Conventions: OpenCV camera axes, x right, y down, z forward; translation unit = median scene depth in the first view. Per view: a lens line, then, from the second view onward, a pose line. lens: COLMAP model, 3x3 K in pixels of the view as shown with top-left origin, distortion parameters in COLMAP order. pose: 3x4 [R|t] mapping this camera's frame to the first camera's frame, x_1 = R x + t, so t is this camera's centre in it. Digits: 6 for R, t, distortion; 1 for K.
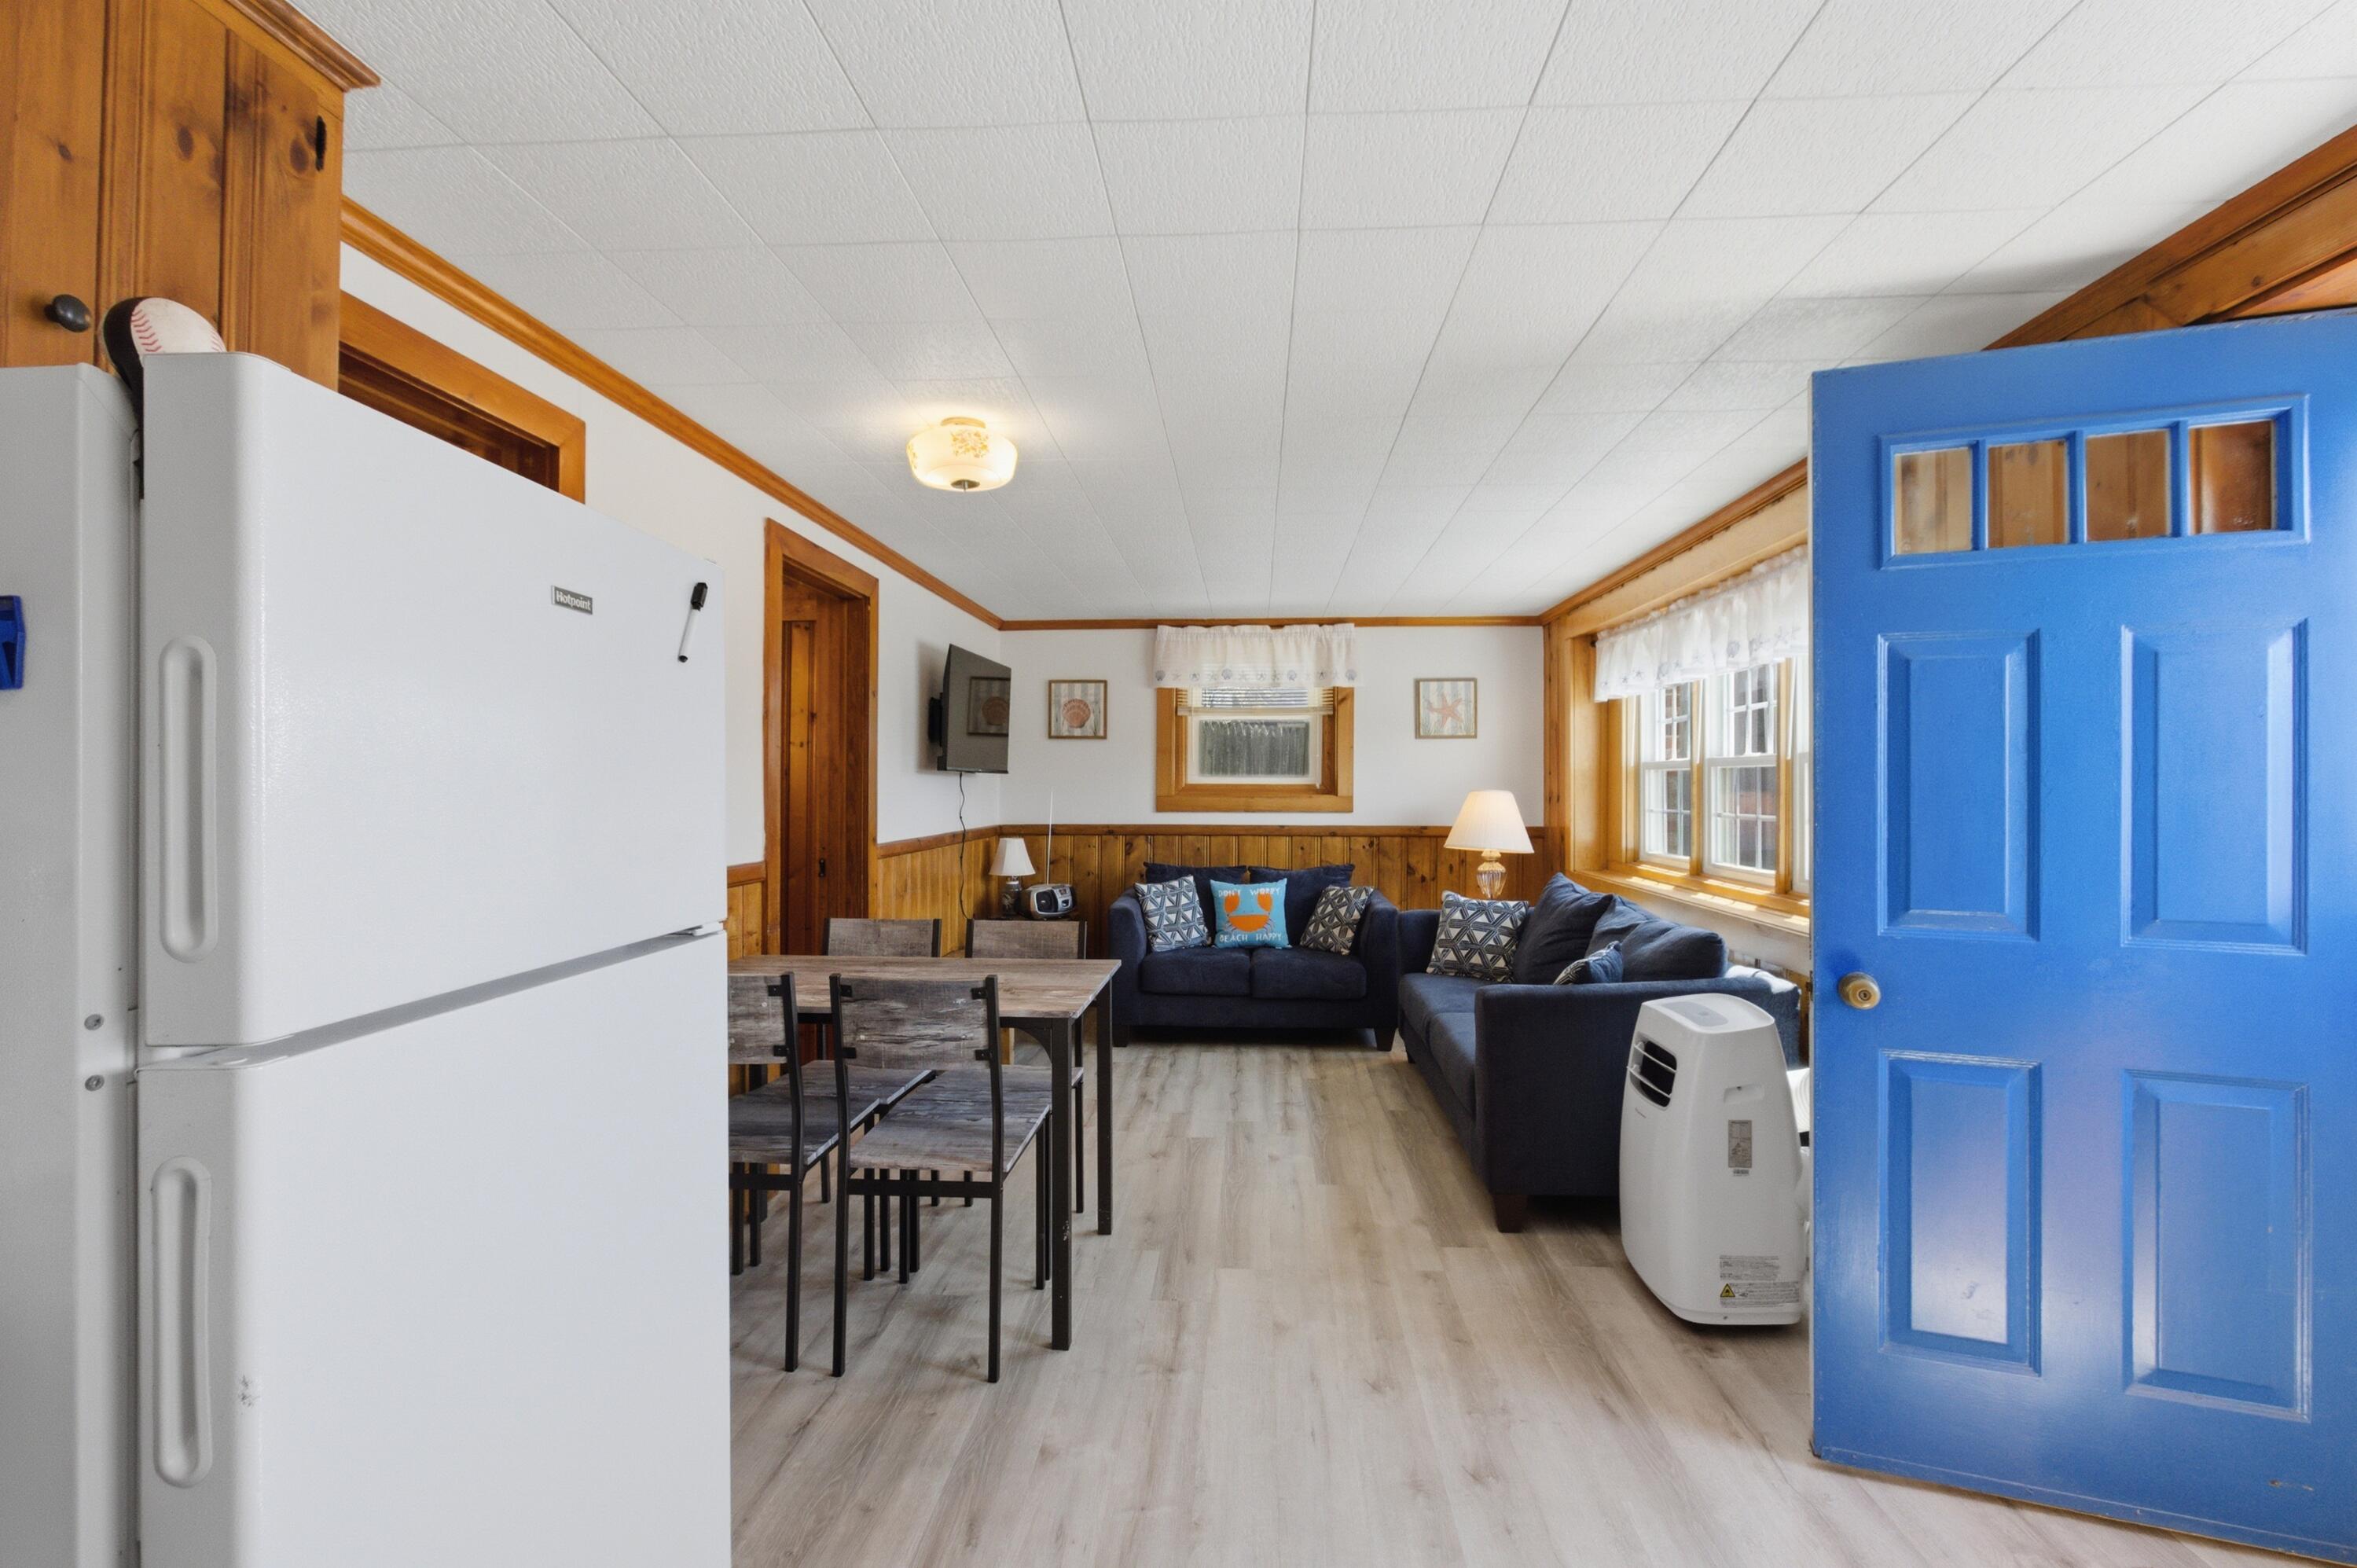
lens RADIAL K [[1074.5, 0, 1175.1], [0, 1074.5, 777.8], [0, 0, 1]] dist [-0.011366, 0.003719]
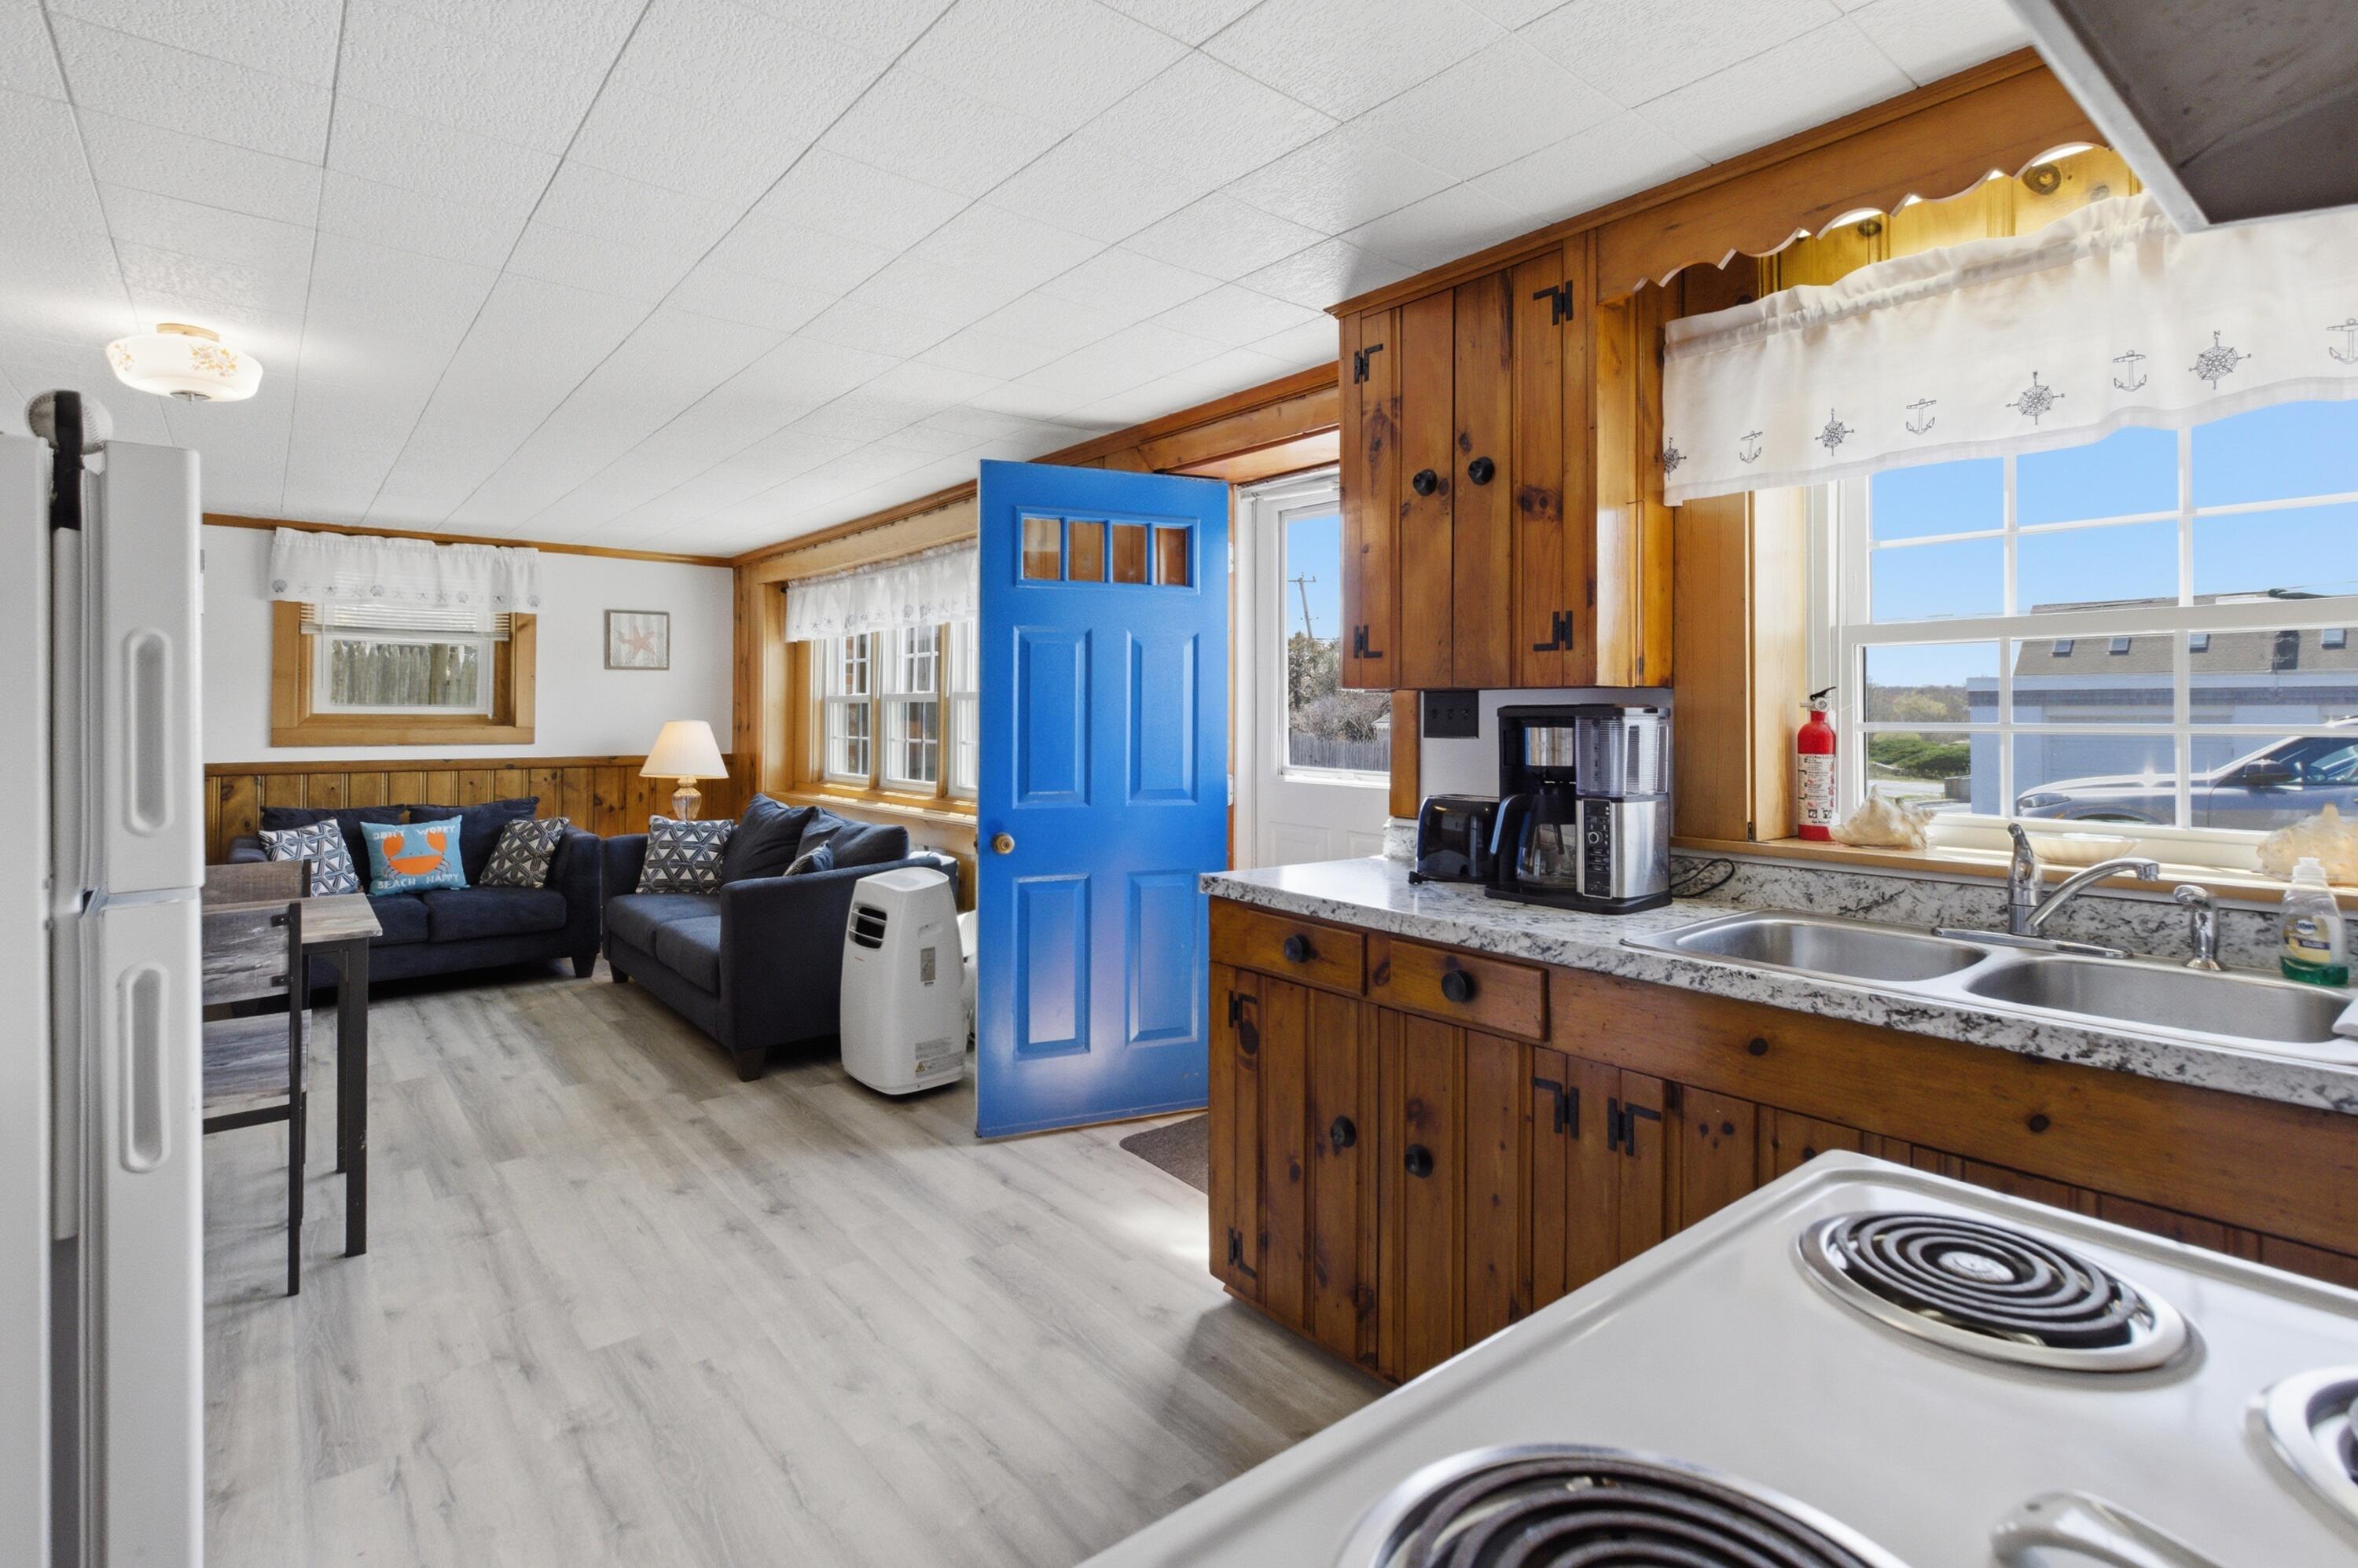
lens RADIAL K [[1138.6, 0, 1191.7], [0, 1138.6, 715.9], [0, 0, 1]] dist [0.001927, 0.000443]
pose [[0.722667, -0.000243, 0.691196, -0.245759], [-0.005825, 0.999962, 0.006442, -0.005953], [-0.691172, -0.008682, 0.722638, -0.314868]]
